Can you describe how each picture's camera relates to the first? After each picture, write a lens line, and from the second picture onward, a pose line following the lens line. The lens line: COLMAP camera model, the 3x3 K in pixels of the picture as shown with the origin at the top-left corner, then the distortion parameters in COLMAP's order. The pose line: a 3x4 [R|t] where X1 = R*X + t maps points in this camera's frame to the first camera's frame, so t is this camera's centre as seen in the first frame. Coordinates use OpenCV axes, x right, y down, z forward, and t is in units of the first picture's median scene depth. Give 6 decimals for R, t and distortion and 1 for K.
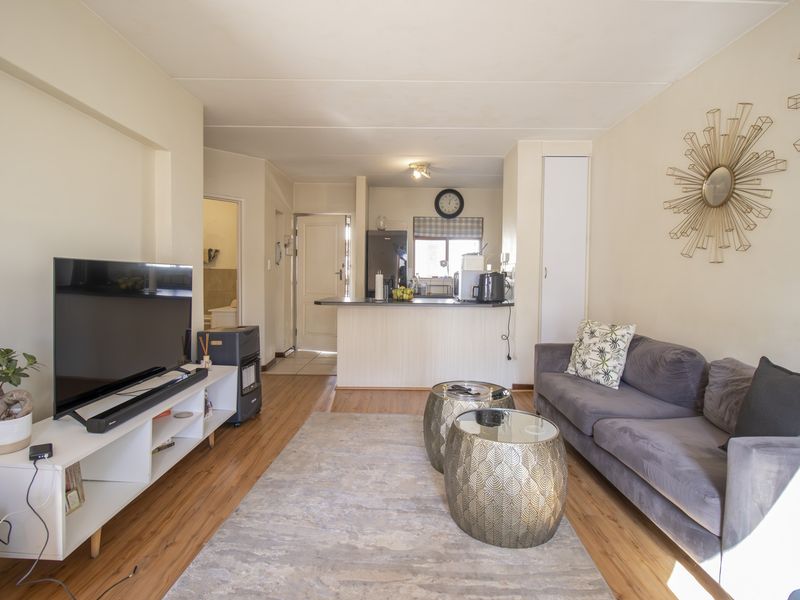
lens RADIAL K [[415.9, 0, 400.6], [0, 415.9, 296.4], [0, 0, 1]] dist [0.001041, -0.016312]
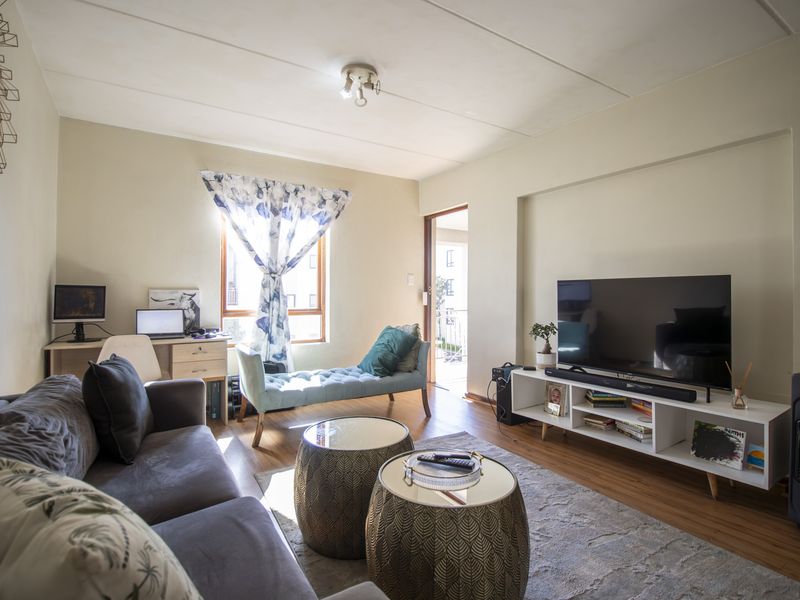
lens RADIAL K [[415.9, 0, 400.6], [0, 415.9, 296.4], [0, 0, 1]] dist [0.001041, -0.016312]
pose [[-0.843395, -0.011443, -0.537172, 0.373957], [-0.036844, 0.998652, 0.036574, -0.029629], [0.536029, 0.050638, -0.842680, 0.993091]]
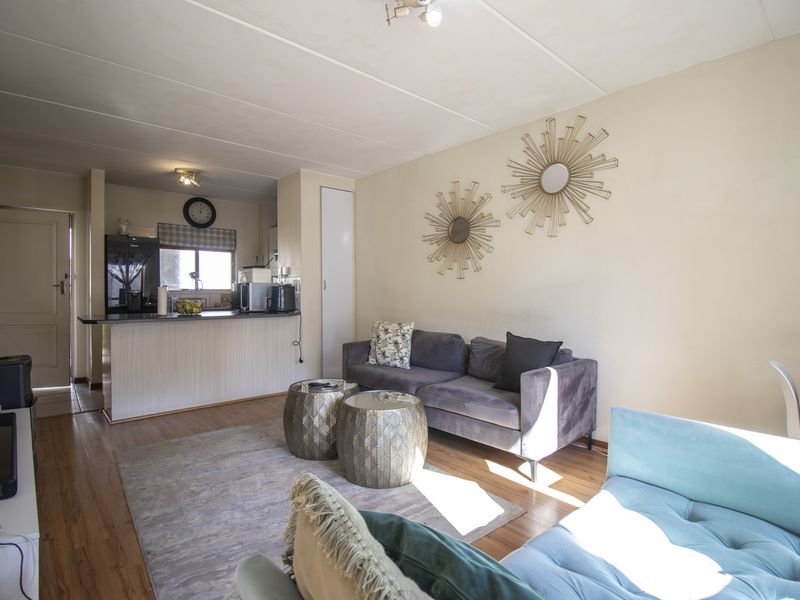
lens RADIAL K [[415.9, 0, 400.6], [0, 415.9, 296.4], [0, 0, 1]] dist [0.001041, -0.016312]
pose [[0.747164, -0.018737, 0.664376, -0.307203], [0.038023, 0.999170, -0.014582, 0.000716], [-0.663551, 0.036157, 0.747257, -0.020248]]
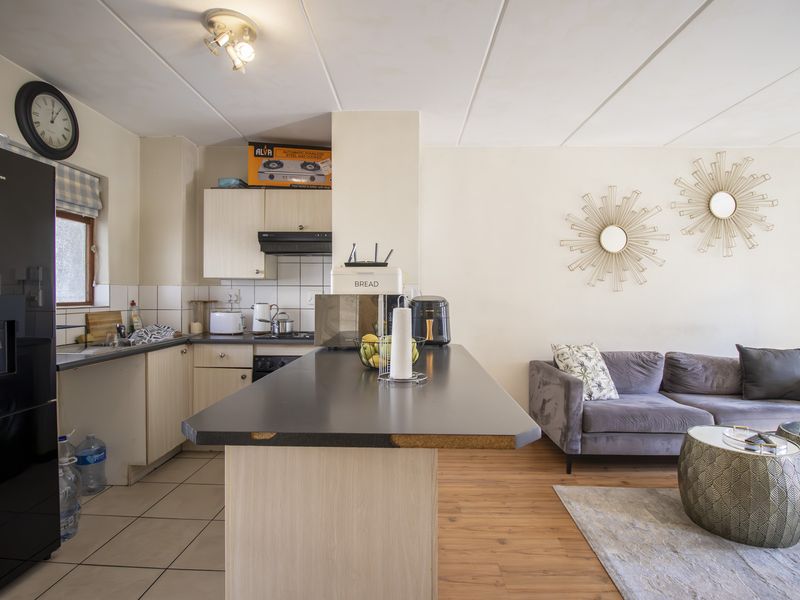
lens RADIAL K [[415.9, 0, 400.6], [0, 415.9, 296.4], [0, 0, 1]] dist [0.001041, -0.016312]
pose [[0.016972, -0.012598, 0.999777, -0.477714], [0.046241, 0.998861, 0.011802, -0.076710], [-0.998786, 0.046031, 0.017535, 1.156298]]
